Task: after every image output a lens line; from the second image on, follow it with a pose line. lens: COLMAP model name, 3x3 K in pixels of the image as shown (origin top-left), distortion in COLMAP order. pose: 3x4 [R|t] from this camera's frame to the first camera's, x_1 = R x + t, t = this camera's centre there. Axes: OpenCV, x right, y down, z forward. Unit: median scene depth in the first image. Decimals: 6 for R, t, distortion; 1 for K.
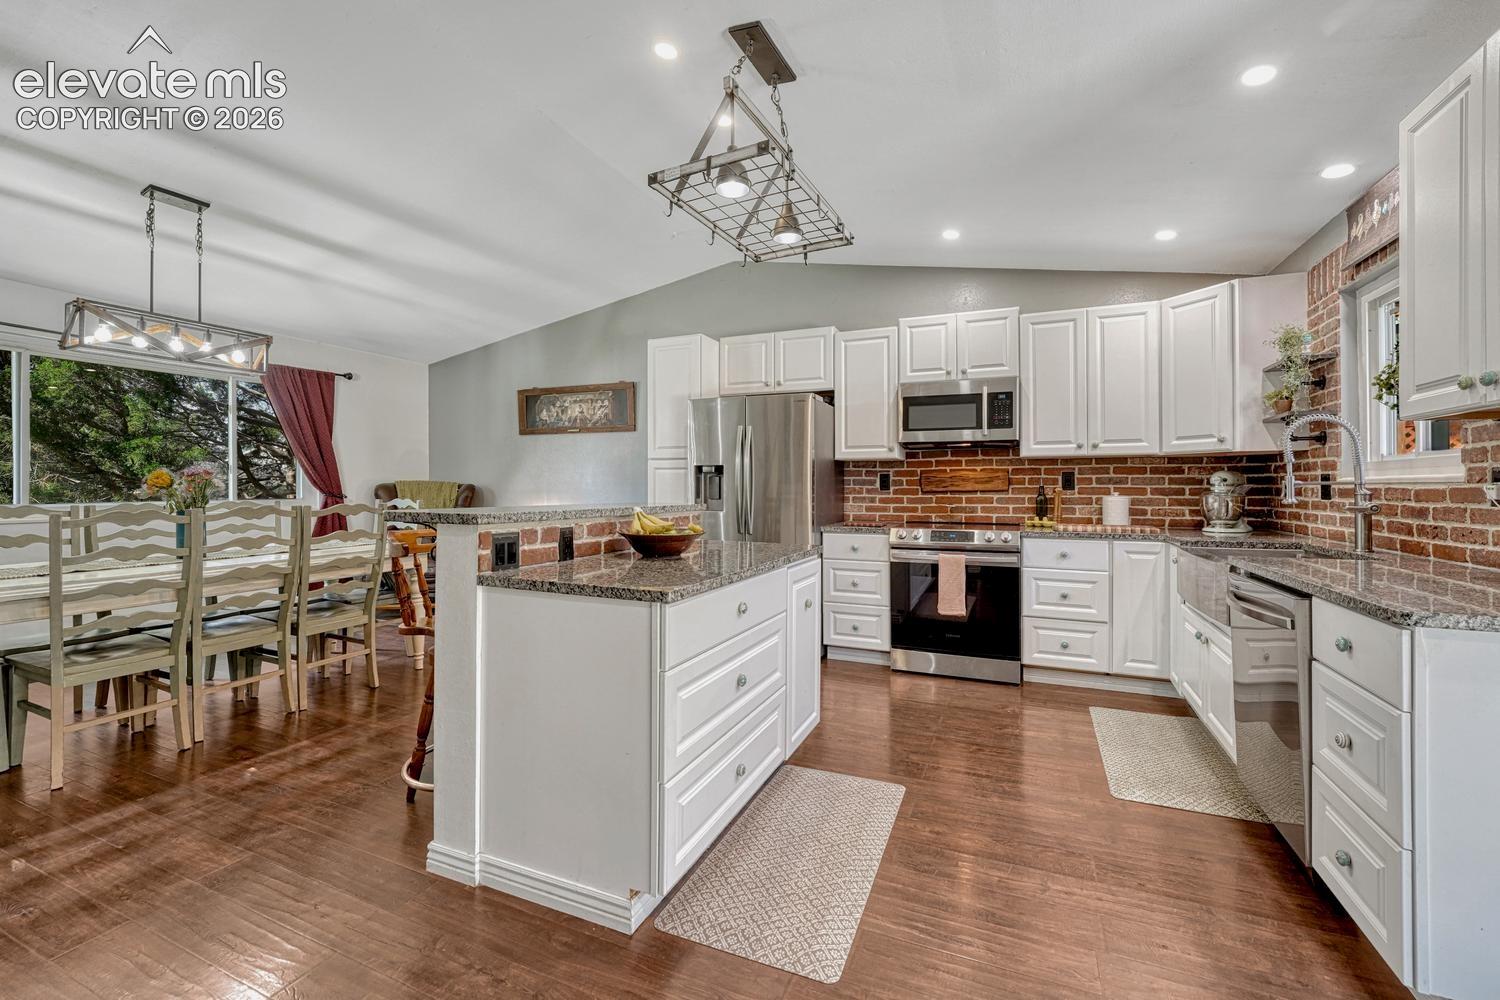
lens RADIAL K [[624.0, 0, 759.5], [0, 624.0, 479.8], [0, 0, 1]] dist [-0.001089, 0.000132]
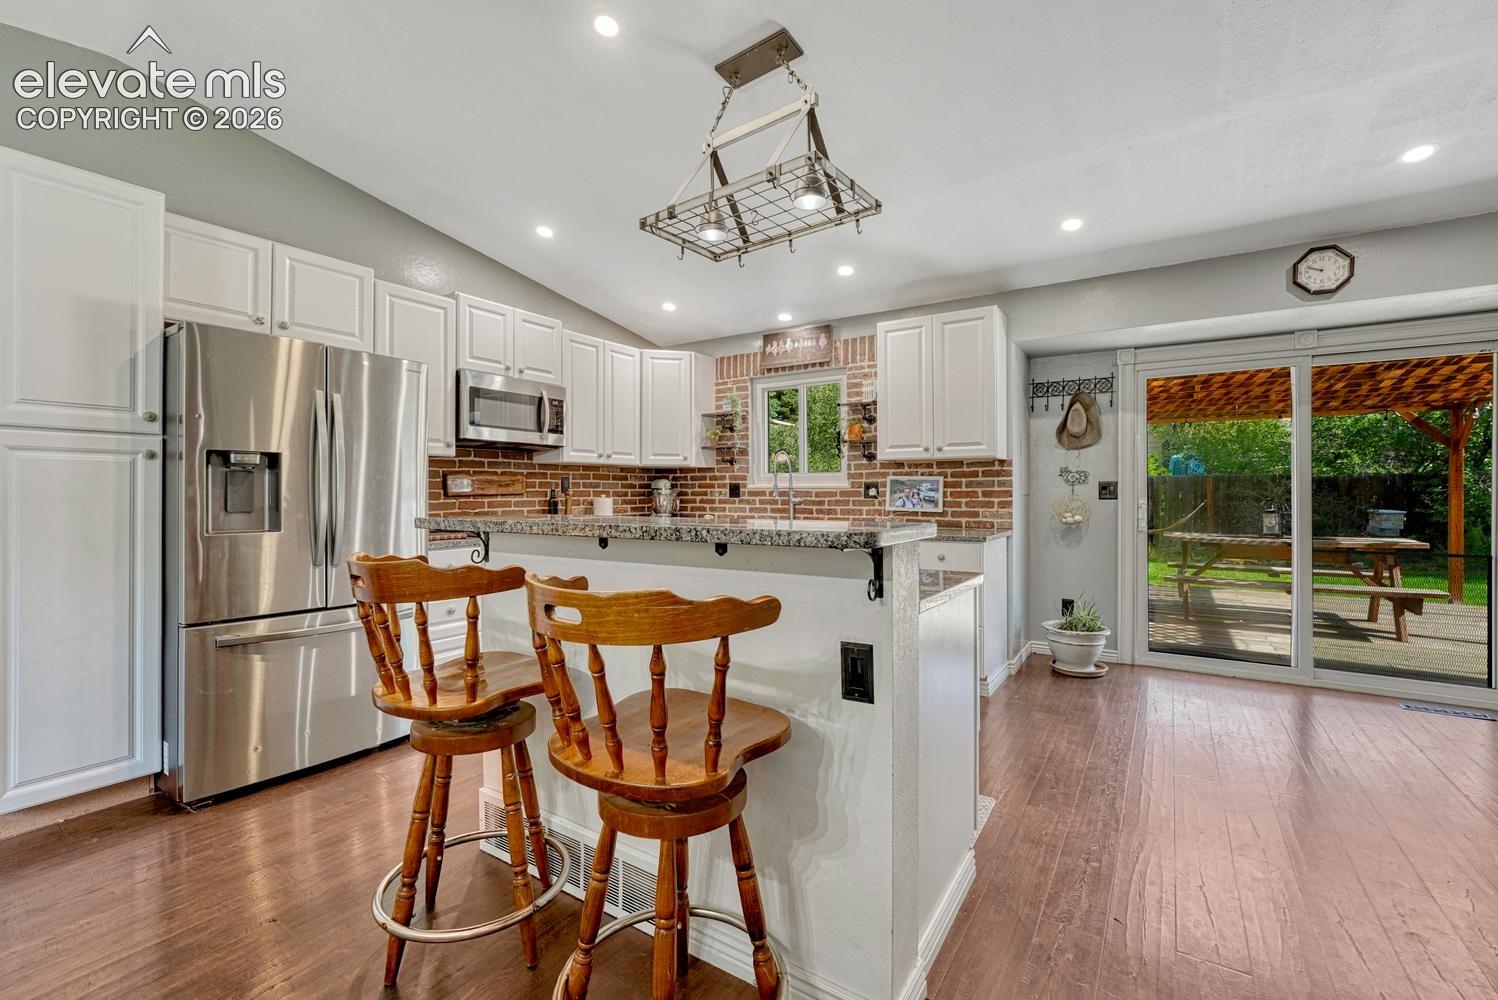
lens RADIAL K [[629.3, 0, 751.5], [0, 629.3, 490.0], [0, 0, 1]] dist [-0.013086, 0.000724]
pose [[0.187965, 0.000785, 0.982175, -0.580021], [-0.010431, 0.999945, 0.001197, 0.006194], [-0.982120, -0.010470, 0.187963, 0.484777]]
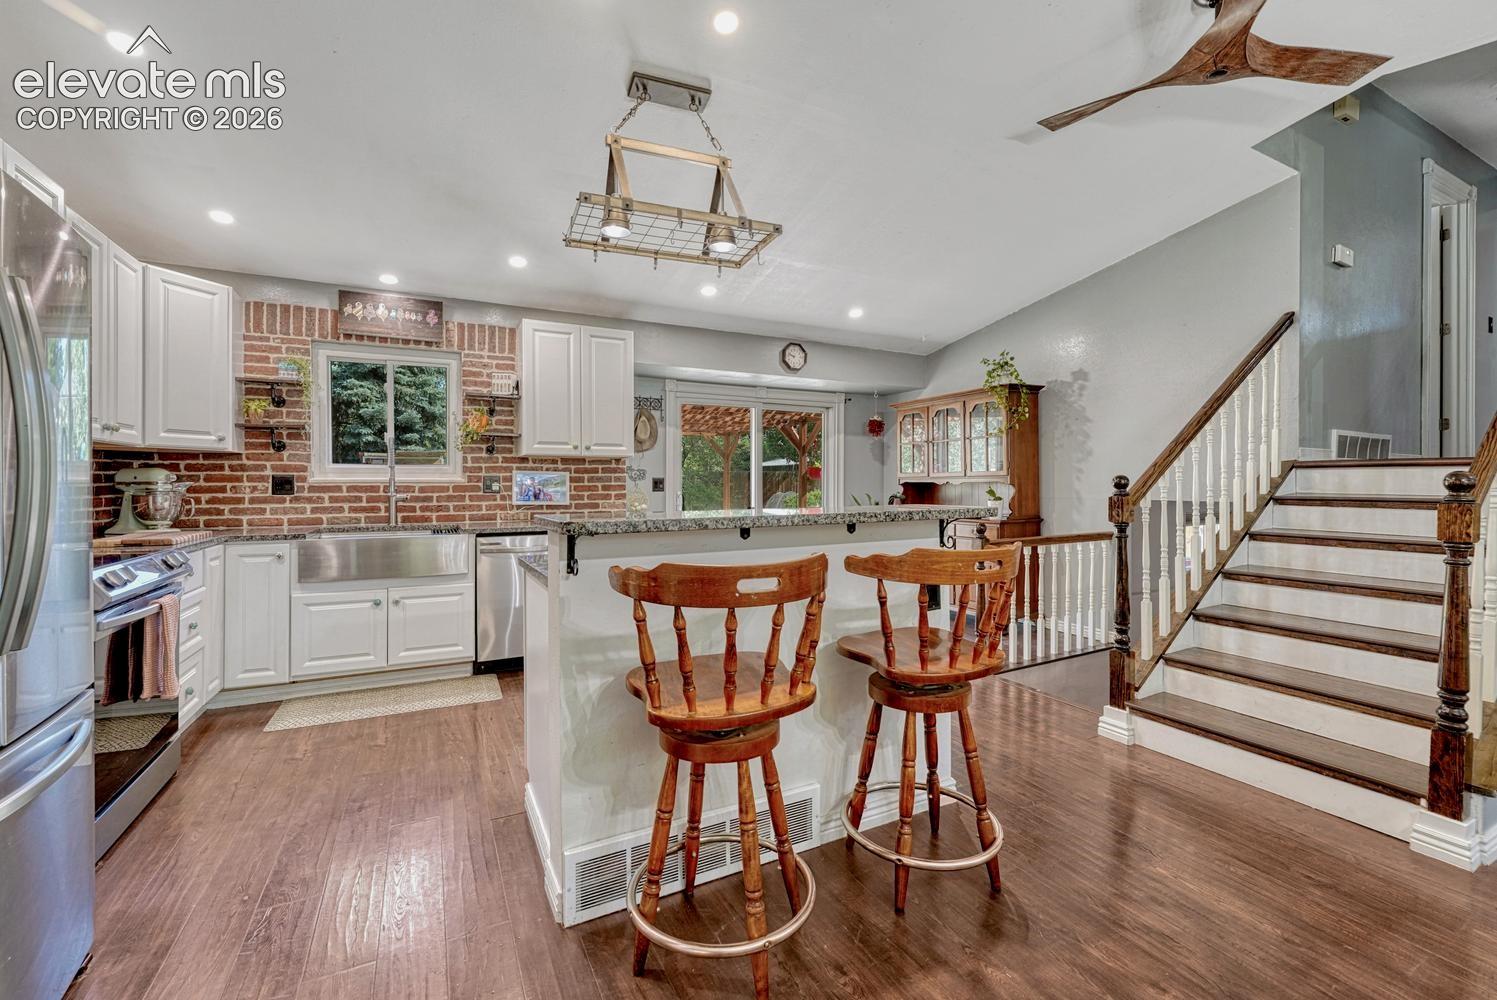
lens RADIAL K [[628.9, 0, 751.0], [0, 628.9, 490.0], [0, 0, 1]] dist [-0.013086, 0.000724]
pose [[-0.764099, -0.006586, 0.645065, -0.485158], [-0.006861, 0.999974, 0.002083, 0.009659], [-0.645063, -0.002834, -0.764125, 1.036312]]
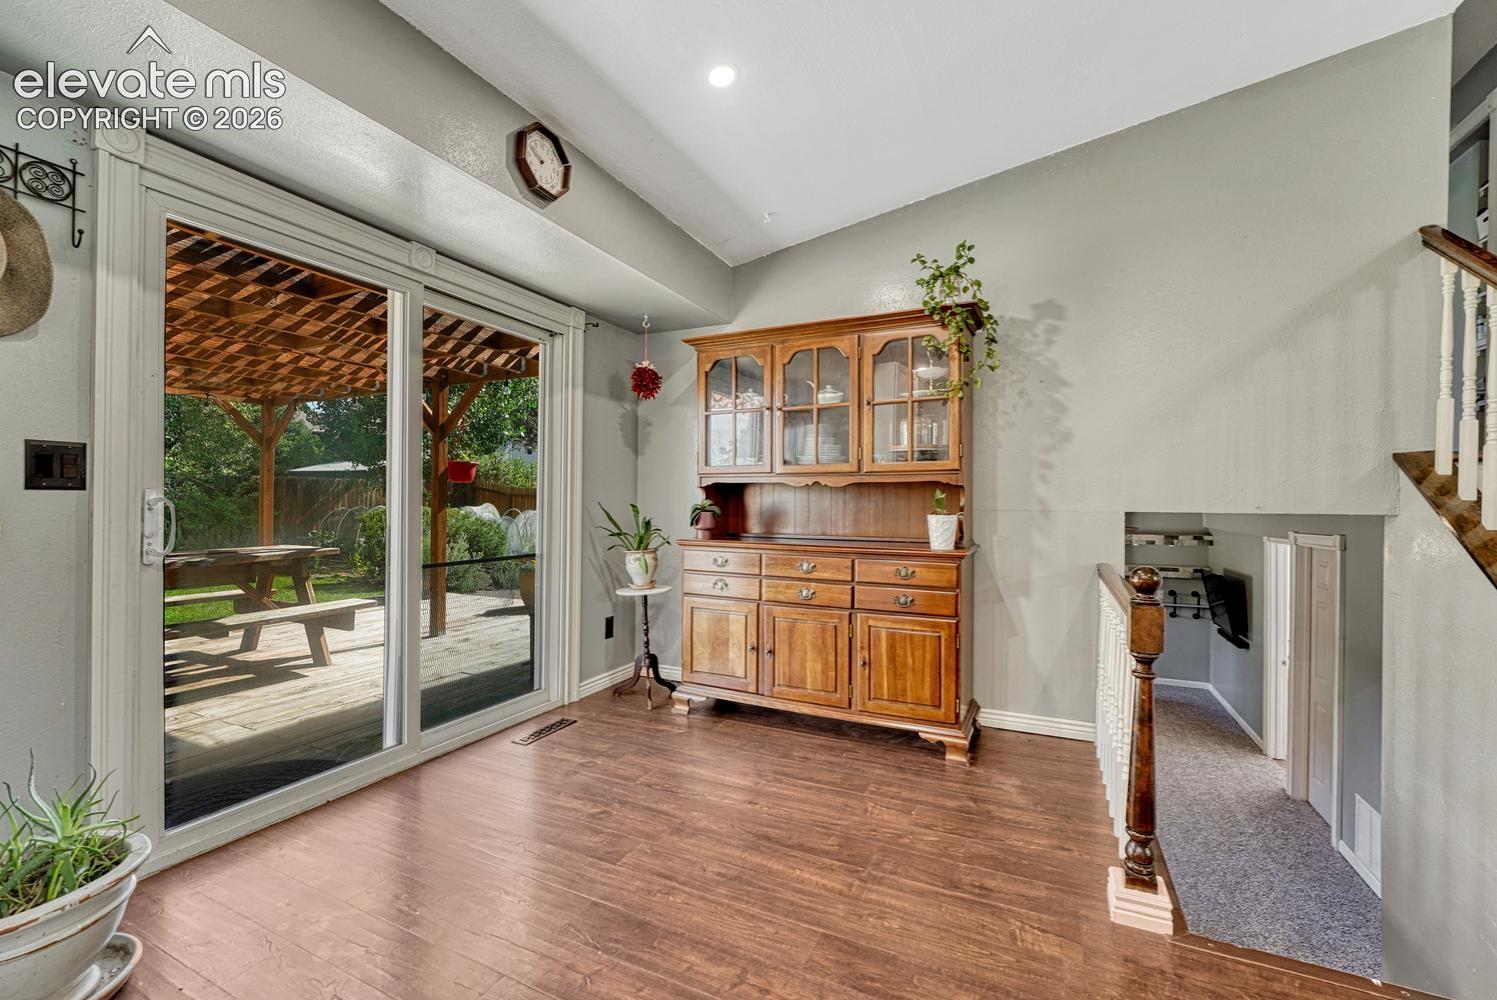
lens RADIAL K [[628.9, 0, 751.0], [0, 628.9, 490.0], [0, 0, 1]] dist [-0.013086, 0.000724]
pose [[-0.998603, -0.009651, 0.051945, 0.117063], [-0.011241, 0.999475, -0.030400, 0.025465], [-0.051624, -0.030941, -0.998187, 0.459060]]
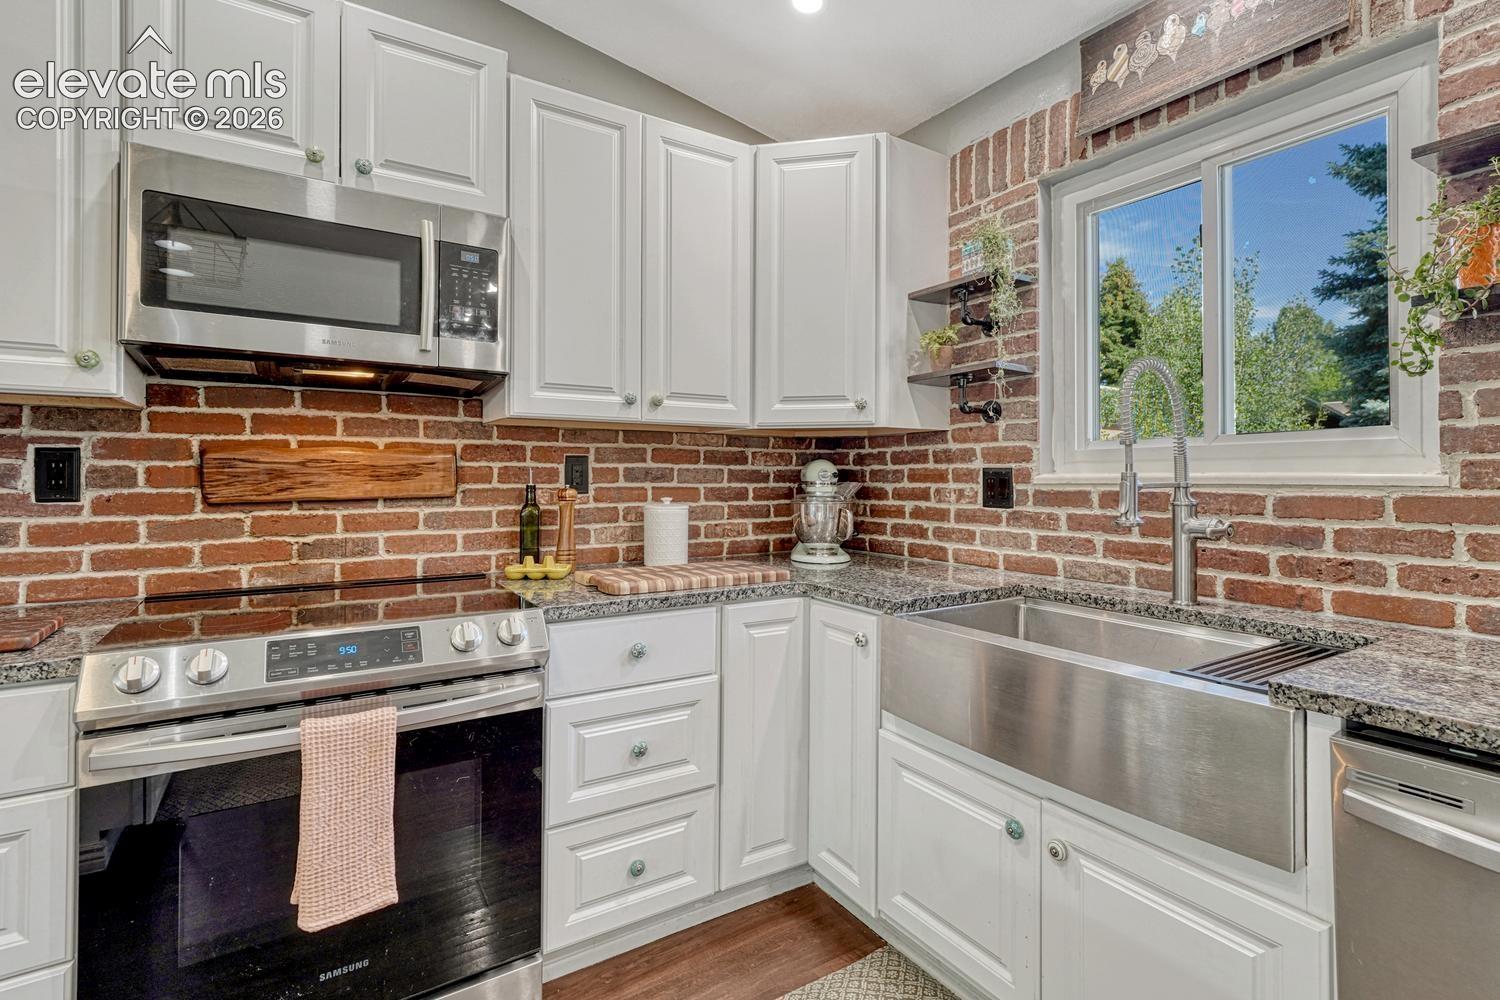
lens RADIAL K [[707.6, 0, 749.0], [0, 707.6, 470.9], [0, 0, 1]] dist [0.002515, 0.000396]
pose [[0.571383, 0.007745, 0.820647, 0.126617], [-0.010618, 0.999942, -0.002044, -0.001329], [-0.820615, -0.007546, 0.571432, 0.607192]]
